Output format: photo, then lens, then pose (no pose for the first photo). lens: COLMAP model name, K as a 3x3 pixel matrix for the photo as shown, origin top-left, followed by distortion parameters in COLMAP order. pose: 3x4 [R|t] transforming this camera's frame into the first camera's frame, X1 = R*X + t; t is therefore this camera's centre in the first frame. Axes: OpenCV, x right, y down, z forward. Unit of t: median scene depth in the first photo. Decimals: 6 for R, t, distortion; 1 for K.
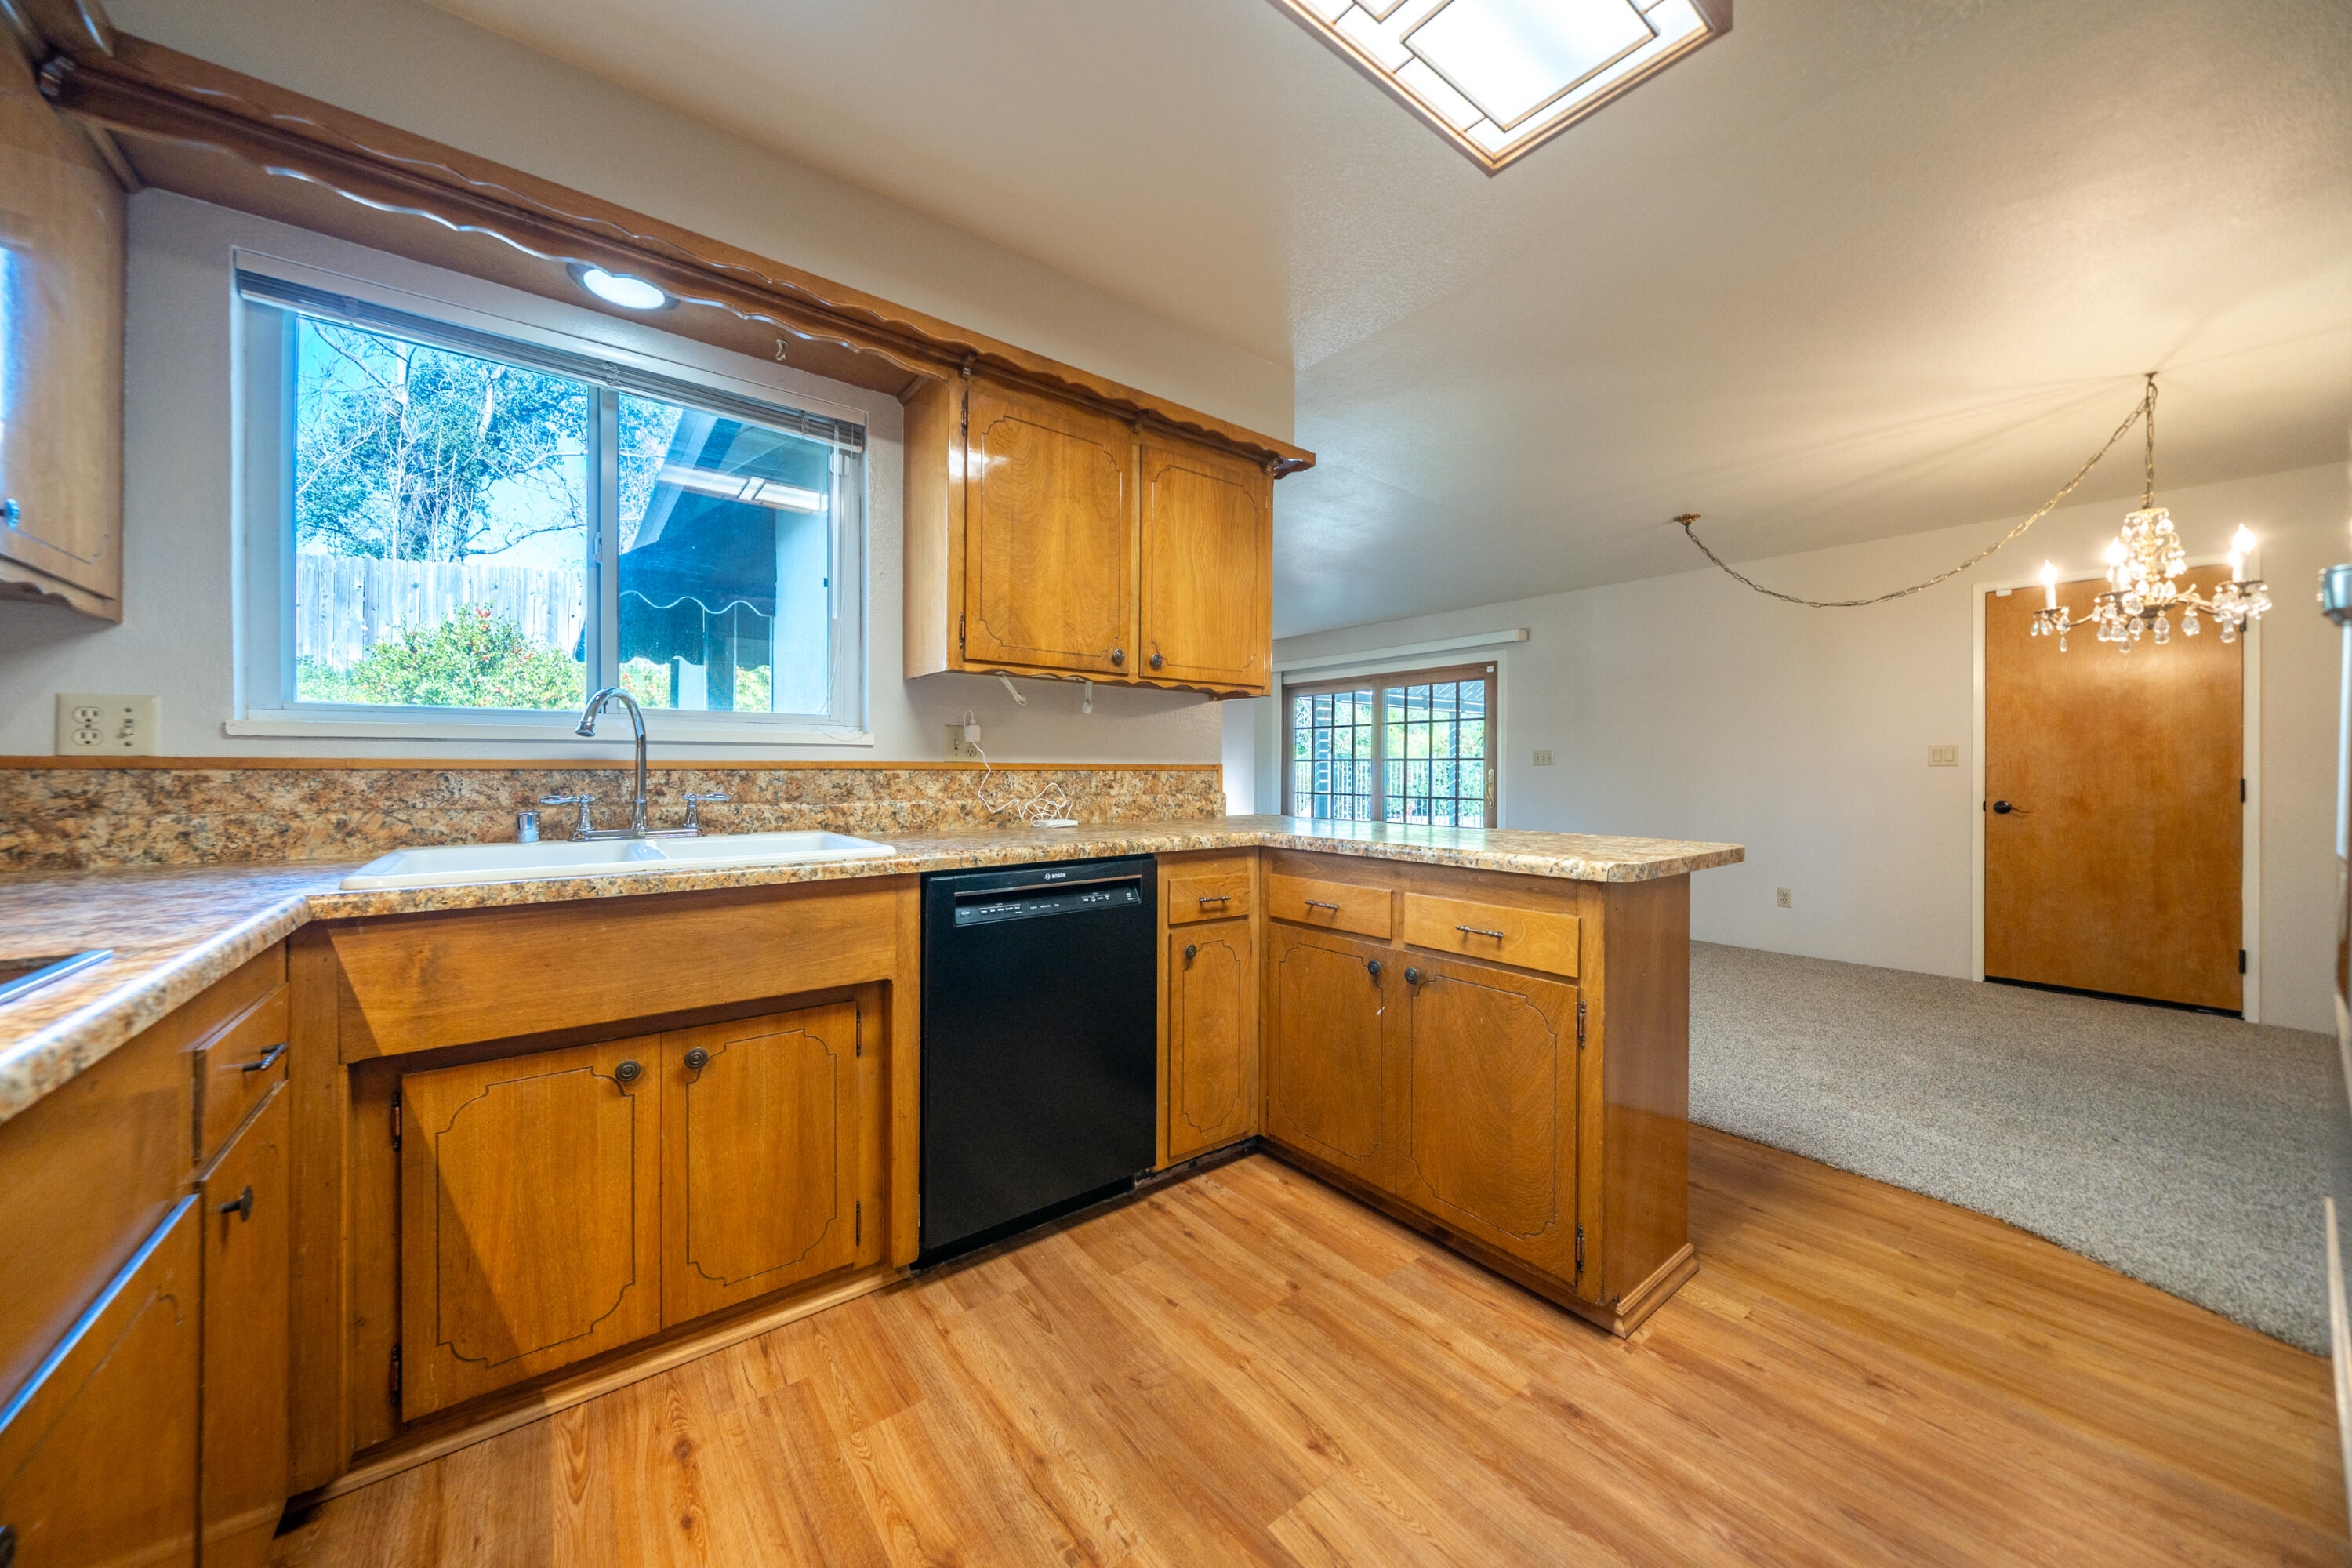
lens RADIAL K [[813.1, 0, 1177.0], [0, 813.1, 769.6], [0, 0, 1]] dist [-0.003342, -0.000312]
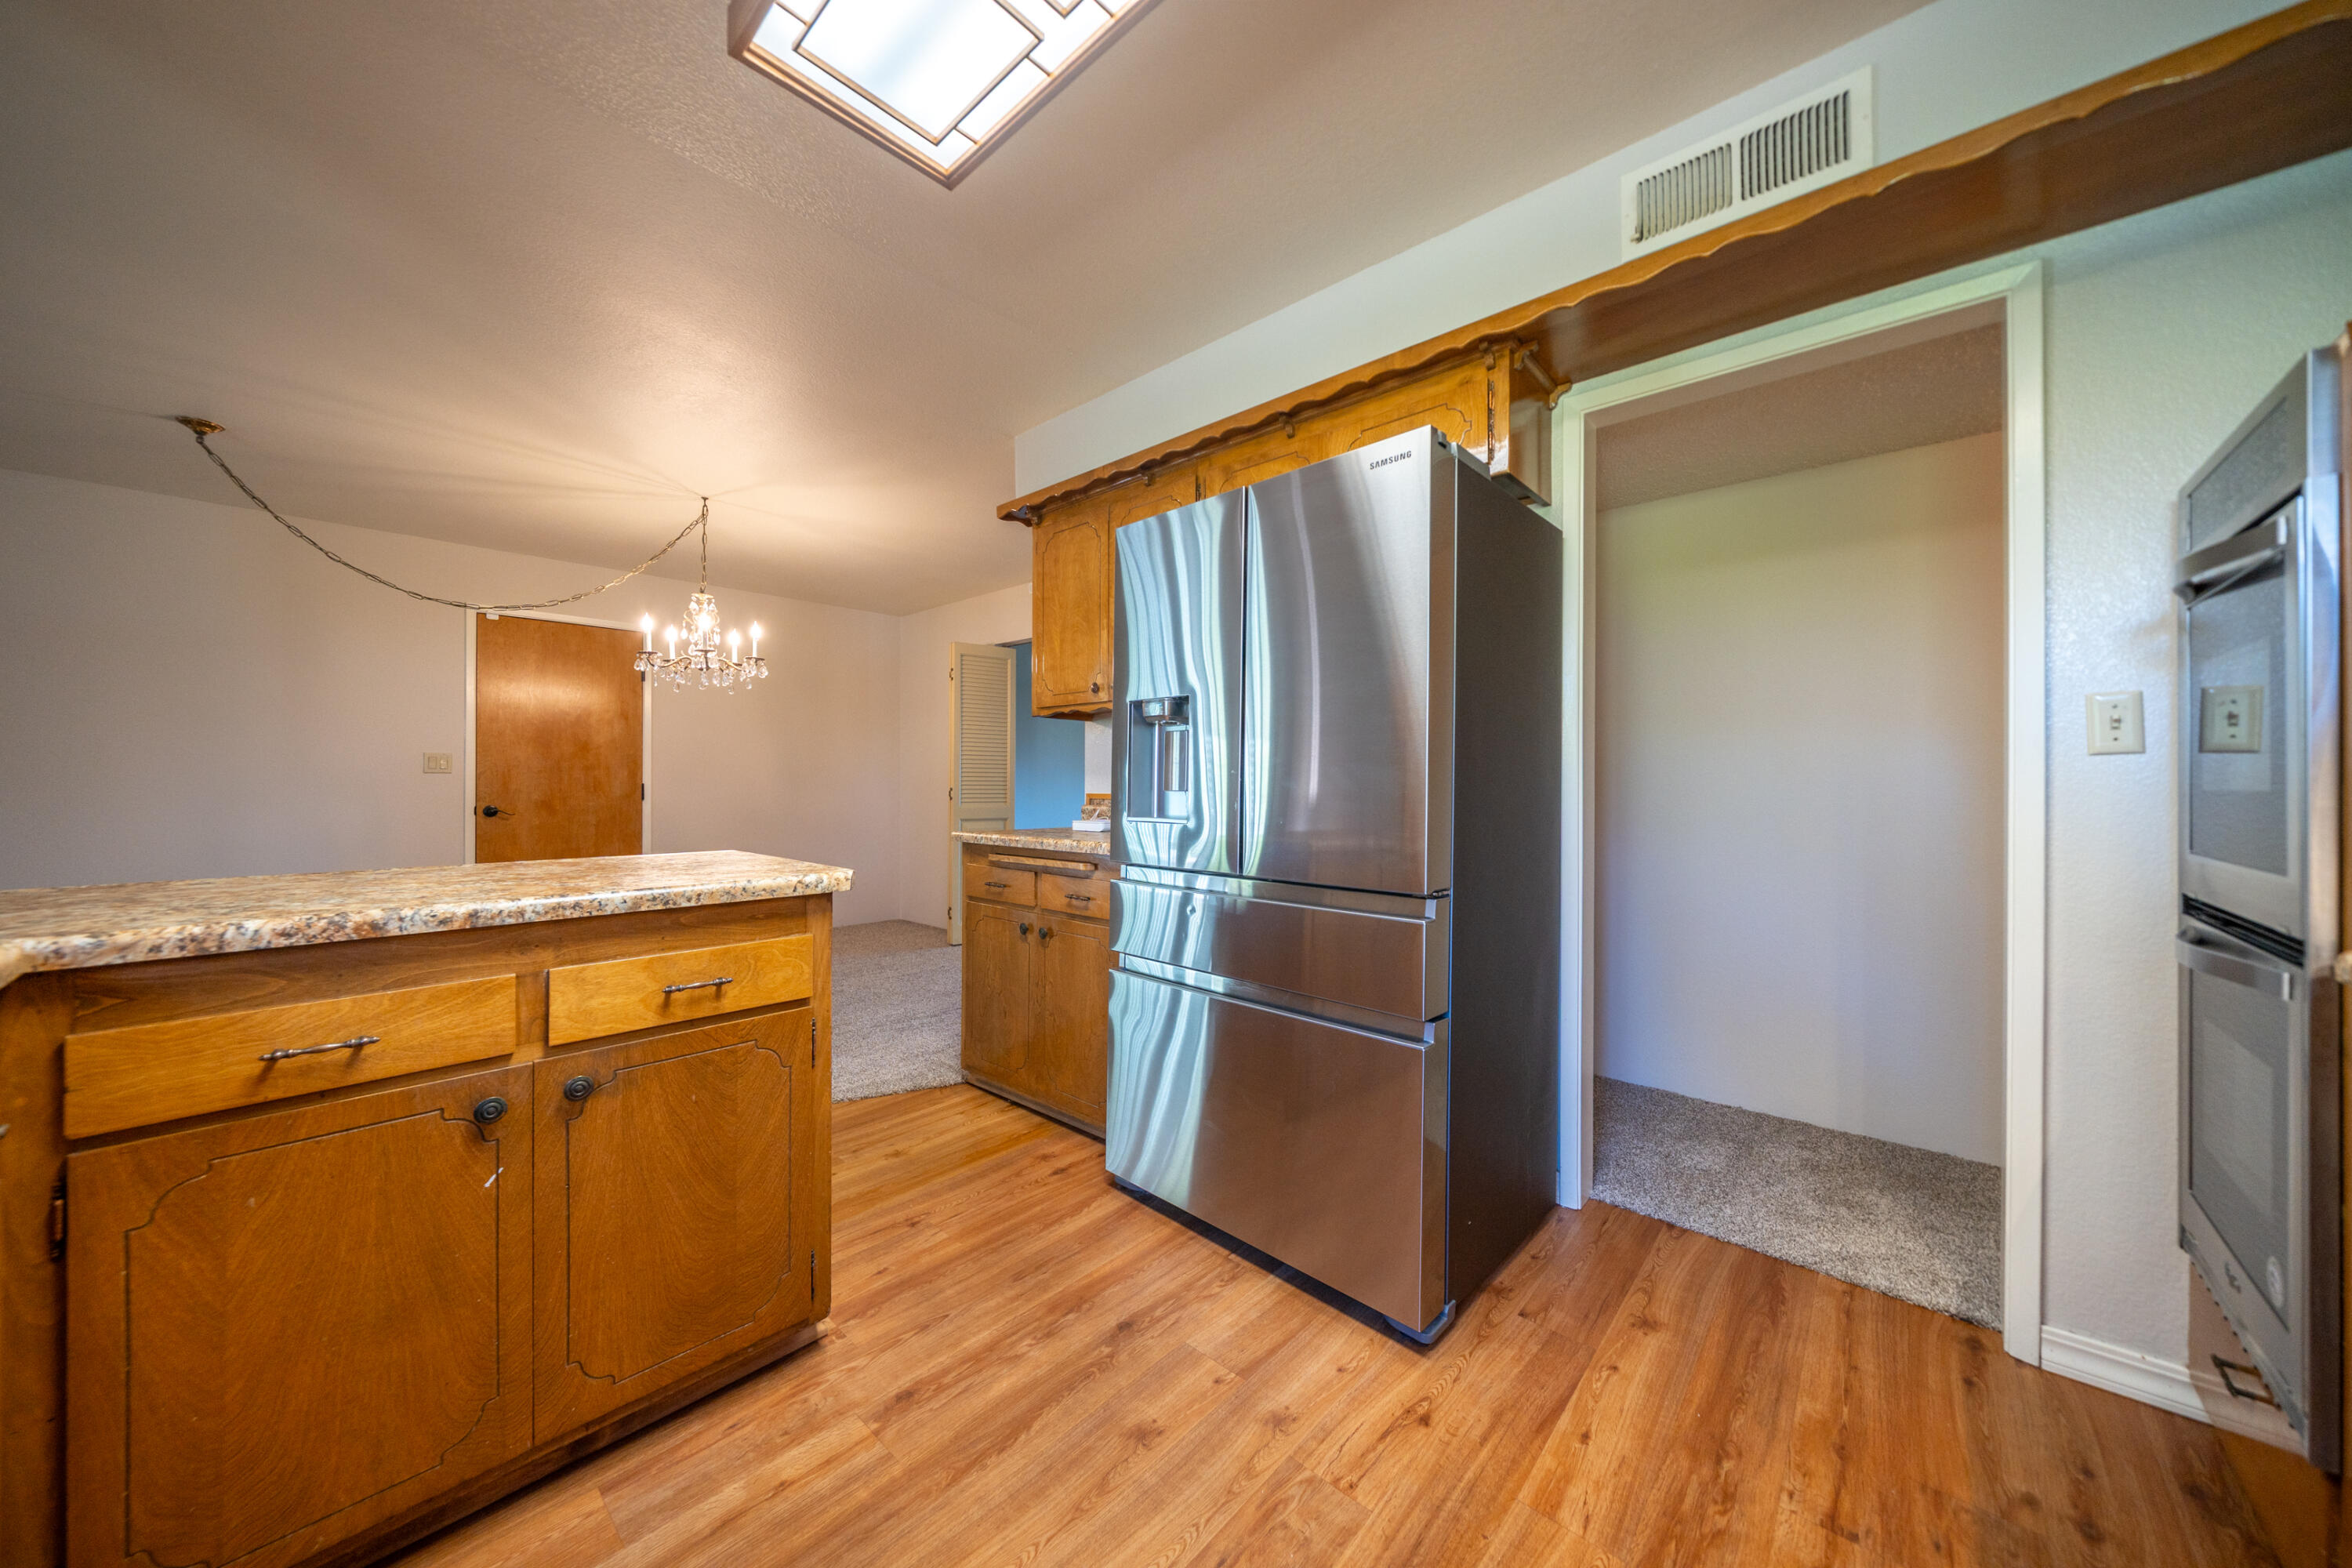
lens RADIAL K [[813.1, 0, 1125.0], [0, 813.1, 783.8], [0, 0, 1]] dist [-0.003342, -0.000312]
pose [[-0.139128, -0.006923, 0.990250, -0.218206], [-0.005067, 0.999967, 0.006279, -0.002085], [-0.990261, -0.004144, -0.139159, 0.326934]]
